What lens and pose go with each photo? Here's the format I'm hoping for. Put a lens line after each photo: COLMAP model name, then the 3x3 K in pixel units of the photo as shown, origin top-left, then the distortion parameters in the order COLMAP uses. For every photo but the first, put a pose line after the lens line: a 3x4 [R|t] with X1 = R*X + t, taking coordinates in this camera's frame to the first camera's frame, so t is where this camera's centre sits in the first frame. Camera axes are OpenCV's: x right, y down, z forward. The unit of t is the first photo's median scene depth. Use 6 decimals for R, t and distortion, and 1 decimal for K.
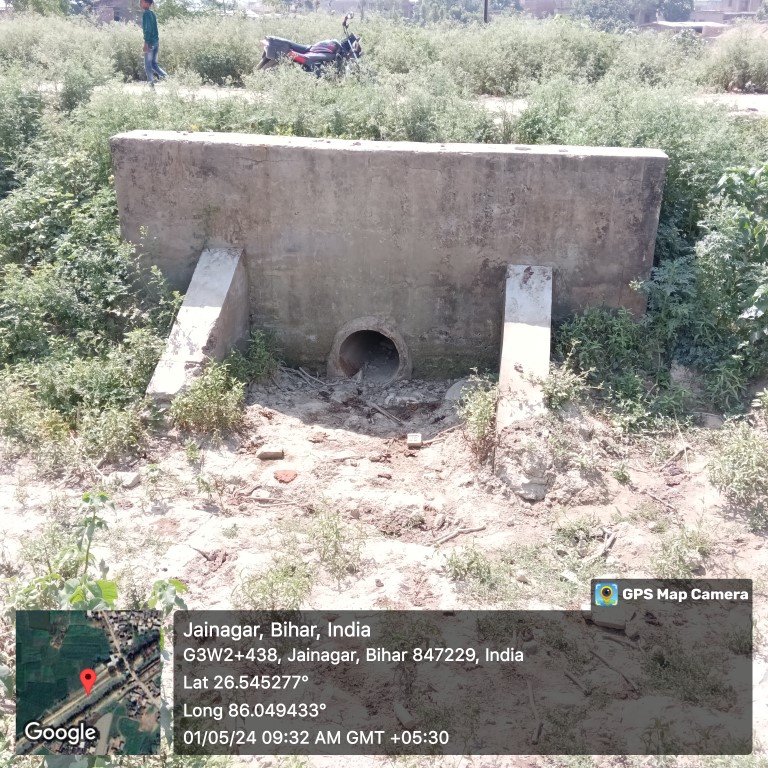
lens RADIAL K [[812.3, 0, 361.6], [0, 812.3, 385.9], [0, 0, 1]] dist [0.095663, -0.175031]
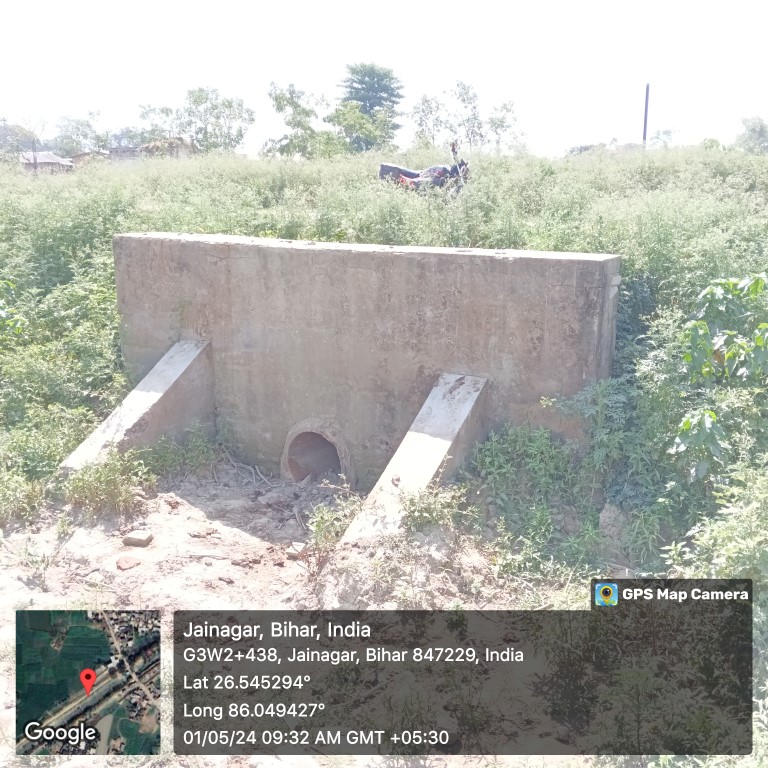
lens RADIAL K [[812.3, 0, 361.6], [0, 812.3, 385.9], [0, 0, 1]] dist [0.095663, -0.175031]
pose [[0.940086, 0.076025, -0.332354, 0.397487], [-0.129789, 0.981225, -0.142665, 0.006838], [0.315268, 0.177253, 0.932302, 0.128304]]
